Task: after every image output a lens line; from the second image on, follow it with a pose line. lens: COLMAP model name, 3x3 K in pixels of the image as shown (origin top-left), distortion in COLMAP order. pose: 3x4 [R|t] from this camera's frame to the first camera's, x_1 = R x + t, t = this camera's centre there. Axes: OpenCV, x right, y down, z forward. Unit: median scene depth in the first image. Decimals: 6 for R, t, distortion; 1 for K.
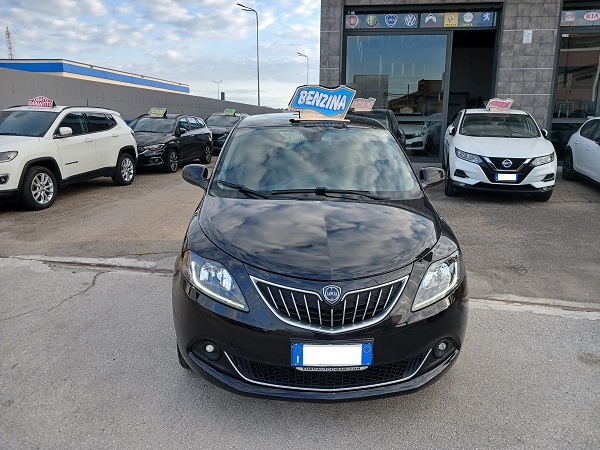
lens RADIAL K [[471.8, 0, 303.6], [0, 471.8, 227.4], [0, 0, 1]] dist [0.019250, -0.039376]
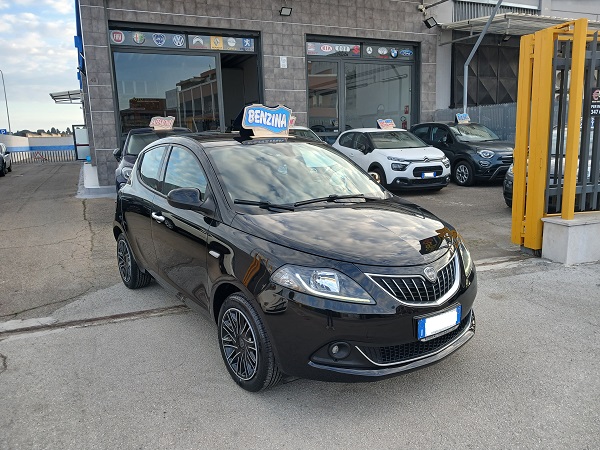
lens RADIAL K [[471.8, 0, 303.6], [0, 471.8, 227.4], [0, 0, 1]] dist [0.019250, -0.039376]
pose [[0.845744, -0.130464, 0.517394, -0.132730], [0.148667, 0.988867, 0.006336, -0.005699], [-0.512460, 0.071561, 0.855724, 0.017063]]
